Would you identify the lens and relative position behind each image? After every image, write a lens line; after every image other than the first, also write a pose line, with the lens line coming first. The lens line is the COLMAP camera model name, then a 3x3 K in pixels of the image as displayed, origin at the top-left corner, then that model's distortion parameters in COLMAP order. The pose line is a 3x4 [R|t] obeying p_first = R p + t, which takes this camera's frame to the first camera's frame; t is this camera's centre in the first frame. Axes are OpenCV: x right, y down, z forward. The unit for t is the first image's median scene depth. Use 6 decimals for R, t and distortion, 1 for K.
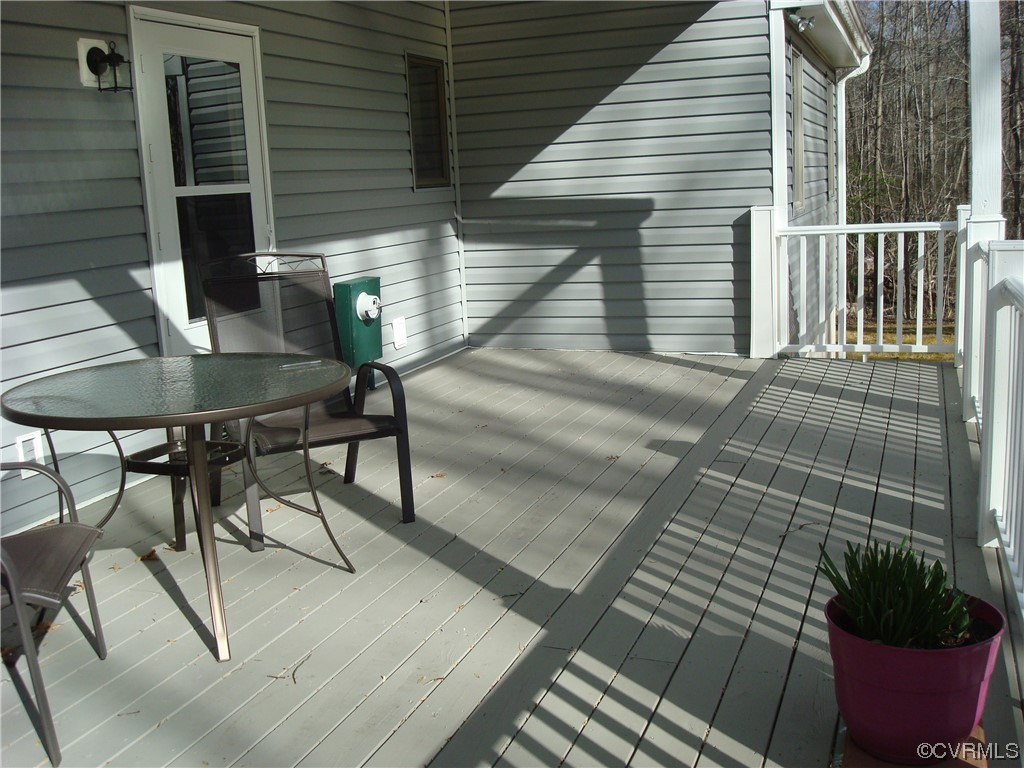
lens RADIAL K [[1056.6, 0, 512.0], [0, 1056.6, 384.0], [0, 0, 1]] dist [-0.116476, -0.004547]
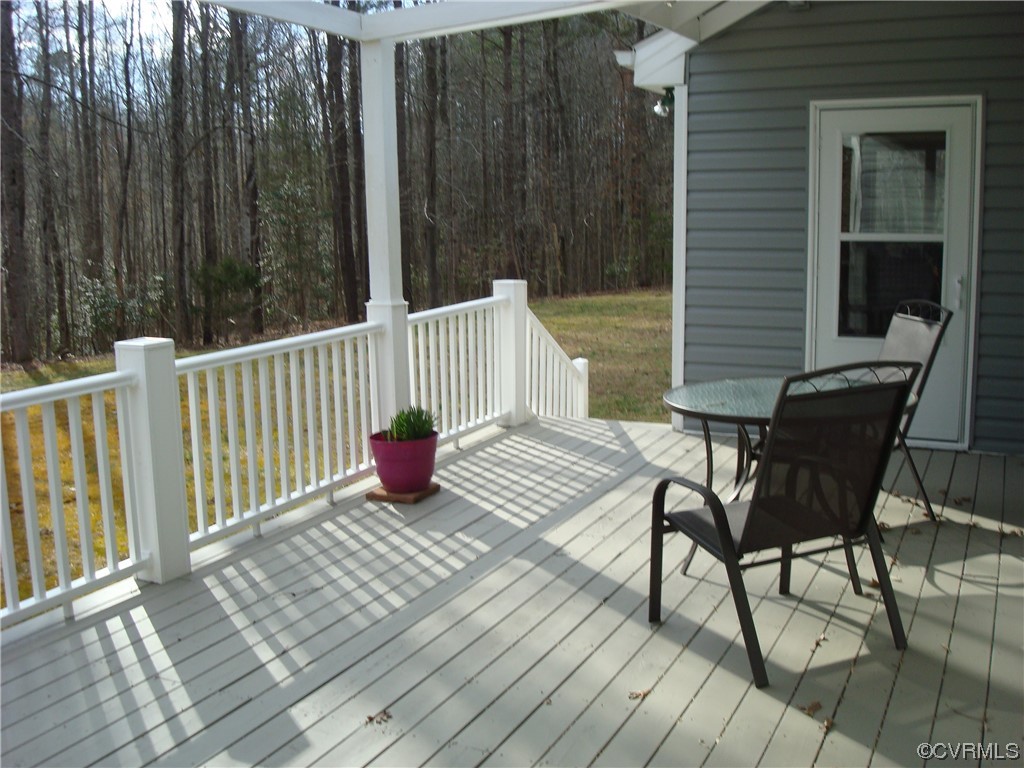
lens RADIAL K [[1056.6, 0, 512.0], [0, 1056.6, 384.0], [0, 0, 1]] dist [-0.116476, -0.004547]
pose [[-0.993733, 0.054161, 0.097782, -0.075622], [0.084411, 0.937057, 0.338820, -0.412199], [-0.073277, 0.344950, -0.935756, 1.845784]]
